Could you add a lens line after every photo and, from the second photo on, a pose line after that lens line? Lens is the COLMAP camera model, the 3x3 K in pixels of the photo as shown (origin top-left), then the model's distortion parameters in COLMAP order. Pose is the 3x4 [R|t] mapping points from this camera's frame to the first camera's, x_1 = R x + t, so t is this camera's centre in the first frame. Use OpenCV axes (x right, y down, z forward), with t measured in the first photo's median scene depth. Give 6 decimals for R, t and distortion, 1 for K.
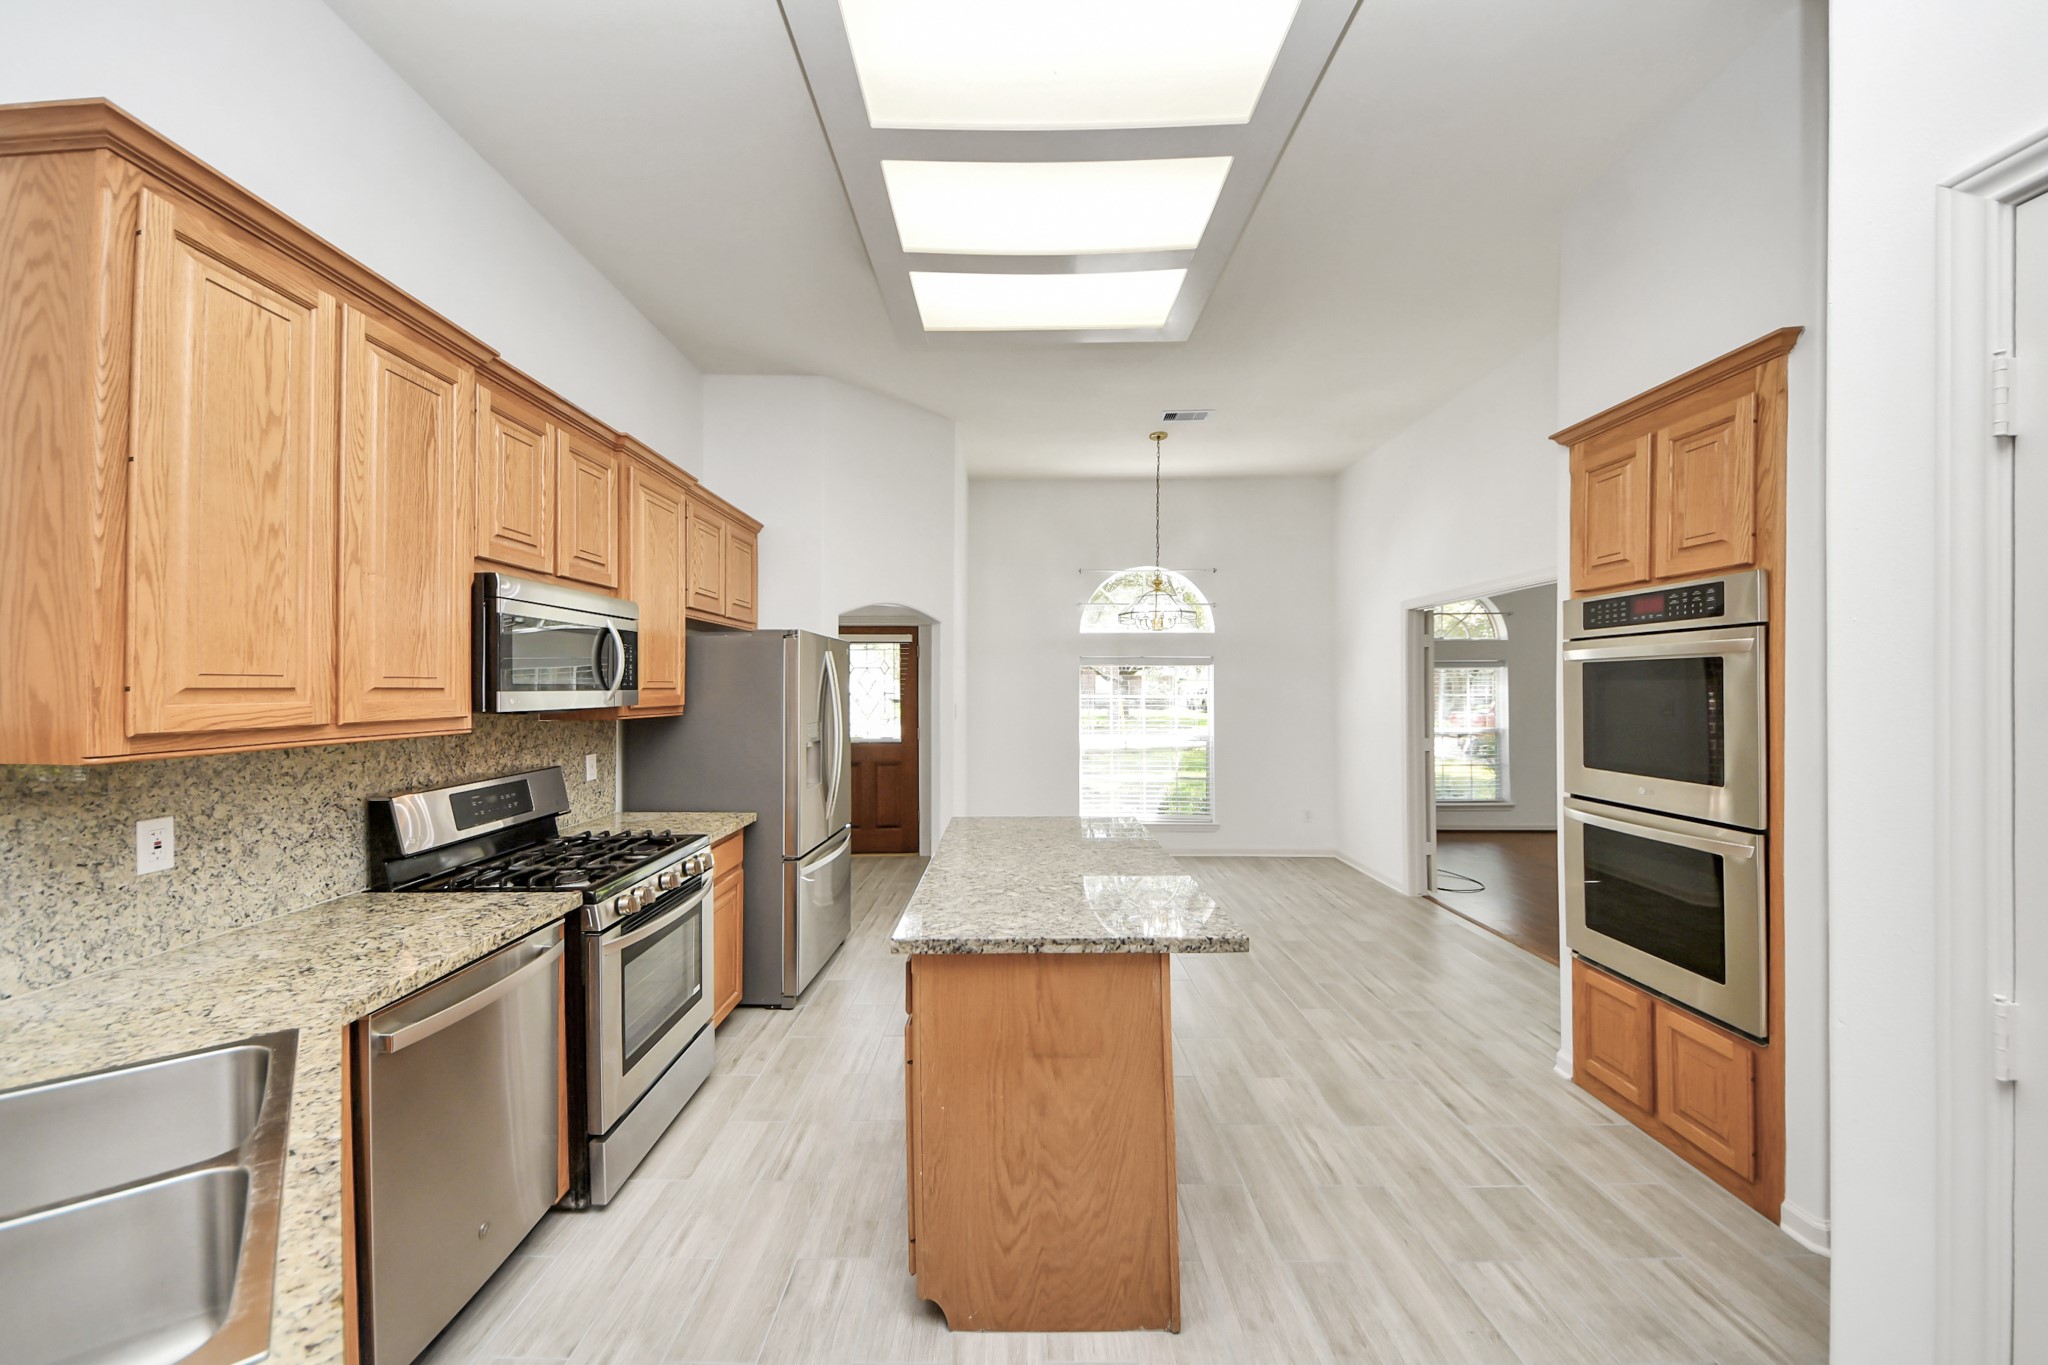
lens RADIAL K [[744.2, 0, 1011.8], [0, 744.2, 687.5], [0, 0, 1]] dist [0.072083, -0.033489]
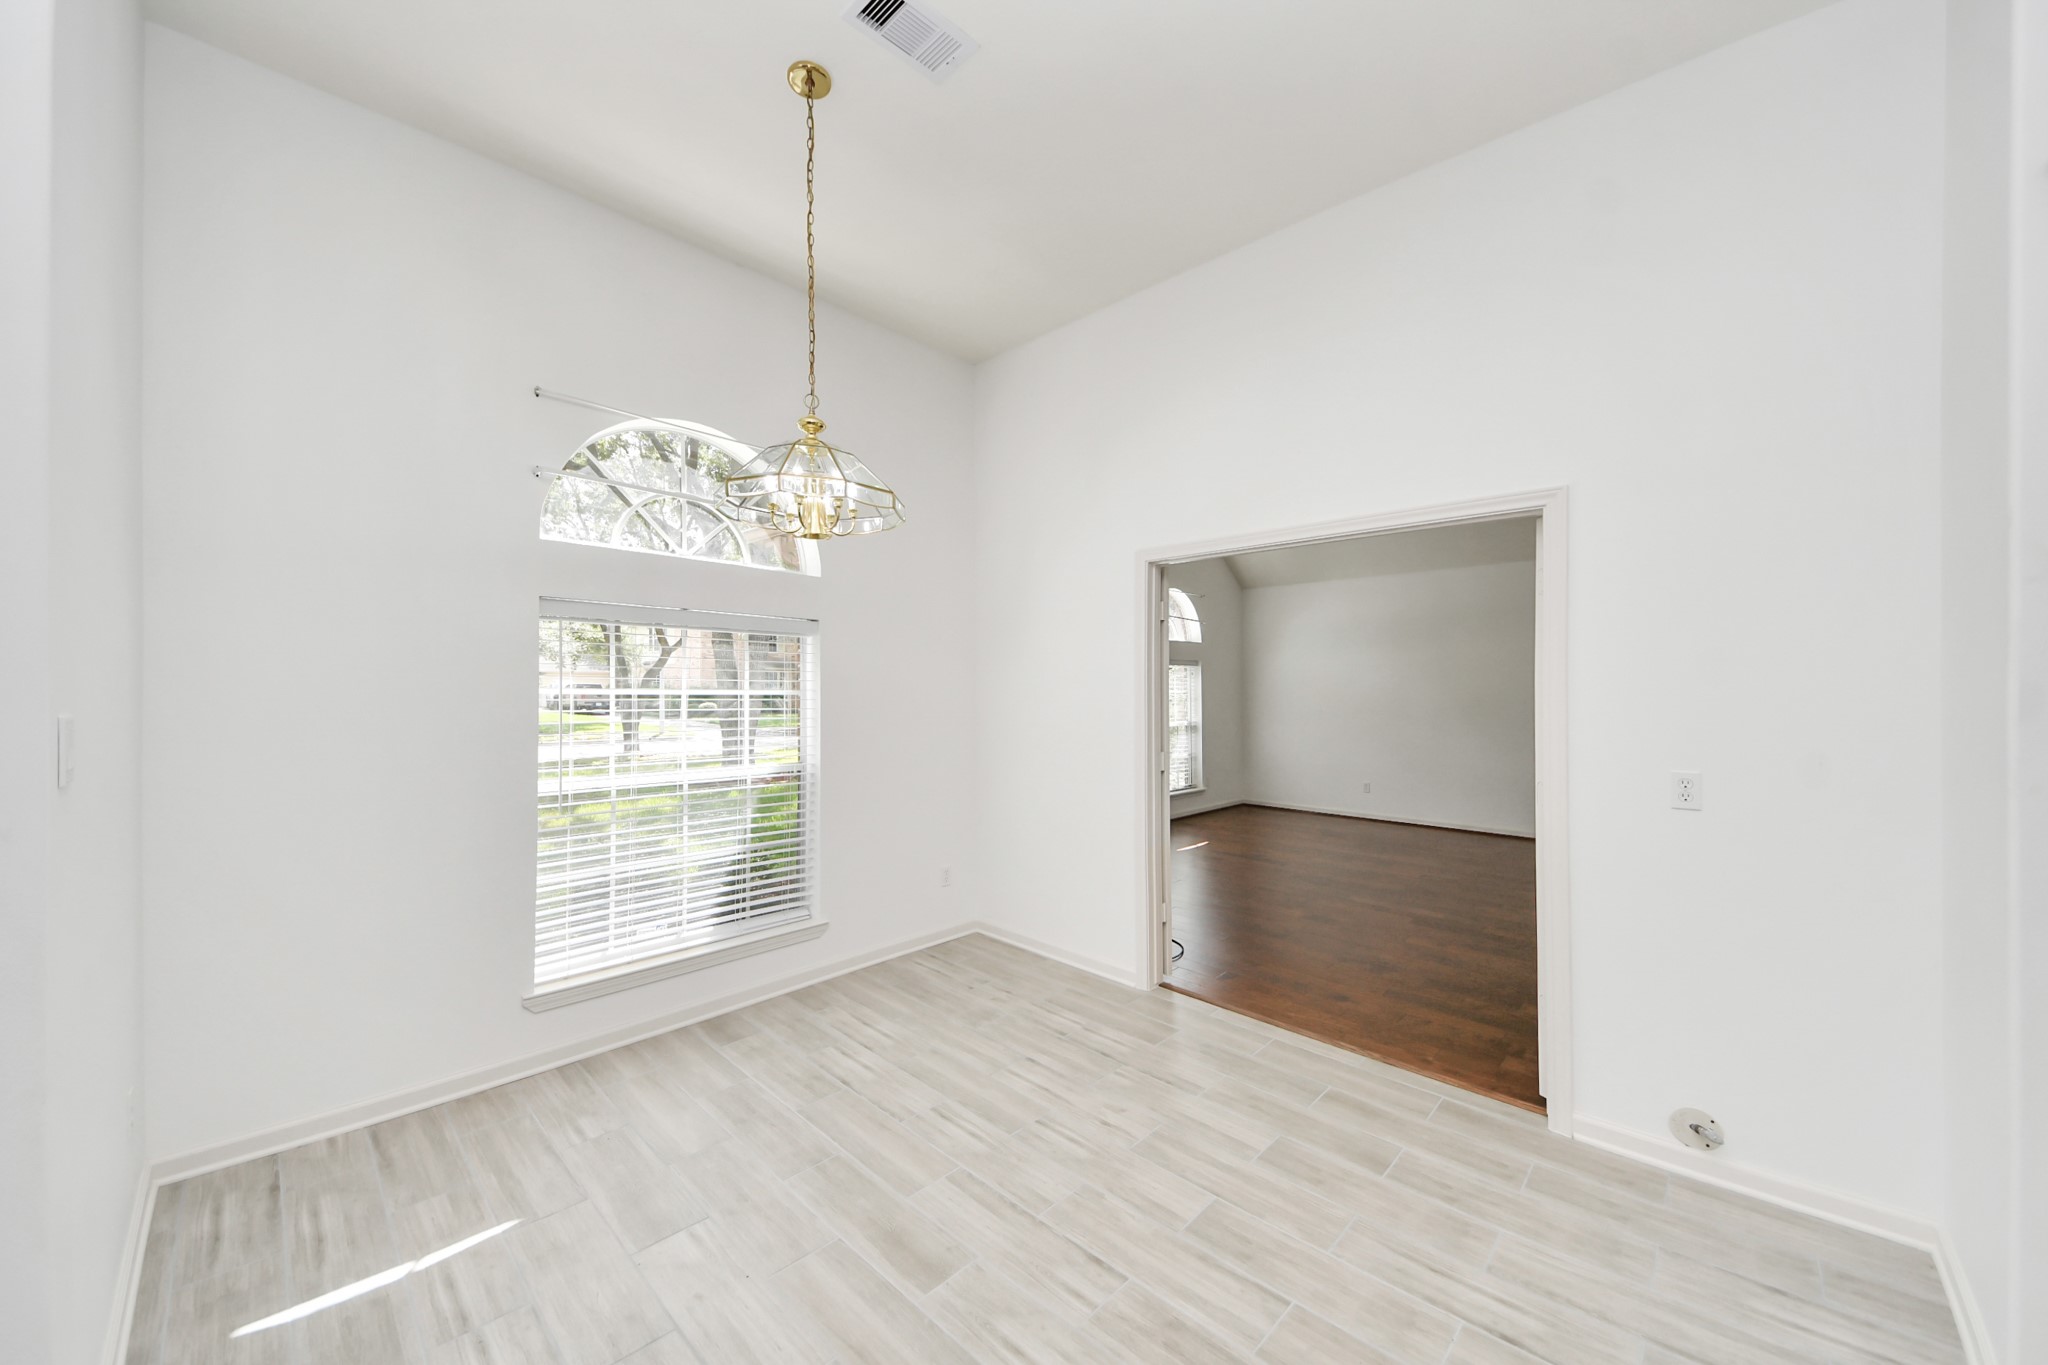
lens RADIAL K [[744.2, 0, 1011.8], [0, 744.2, 687.5], [0, 0, 1]] dist [0.072083, -0.033489]
pose [[0.701685, 0.010116, 0.712415, -0.033061], [-0.003371, 0.999935, -0.010878, 0.013752], [-0.712479, 0.005231, 0.701674, 0.564645]]
